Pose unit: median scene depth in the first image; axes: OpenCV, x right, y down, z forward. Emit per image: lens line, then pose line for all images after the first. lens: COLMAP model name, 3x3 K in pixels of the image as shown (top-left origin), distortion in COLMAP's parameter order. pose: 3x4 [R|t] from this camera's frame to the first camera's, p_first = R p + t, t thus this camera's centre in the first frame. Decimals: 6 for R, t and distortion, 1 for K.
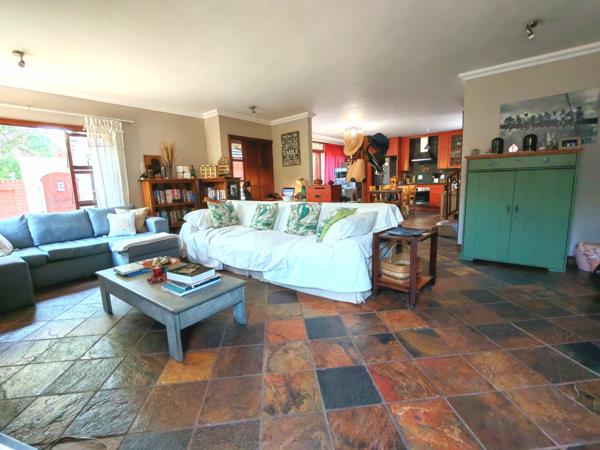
lens RADIAL K [[274.1, 0, 299.5], [0, 274.1, 221.8], [0, 0, 1]] dist [-0.002705, 0.000461]
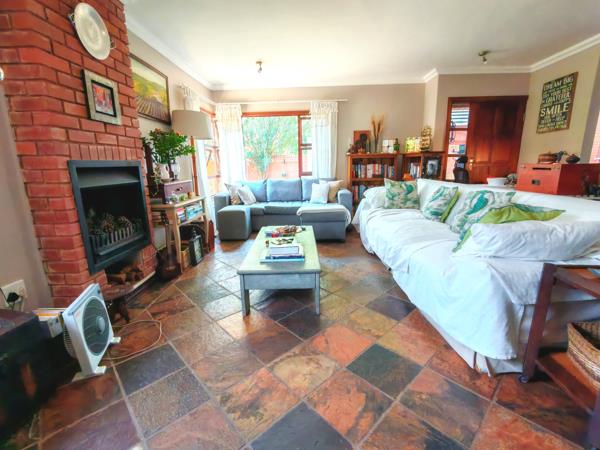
lens RADIAL K [[274.1, 0, 299.5], [0, 274.1, 221.8], [0, 0, 1]] dist [-0.002705, 0.000461]
pose [[0.599871, 0.189293, -0.777382, 0.223896], [-0.117704, 0.981917, 0.148271, -0.032699], [0.791392, 0.002558, 0.611304, 0.200603]]
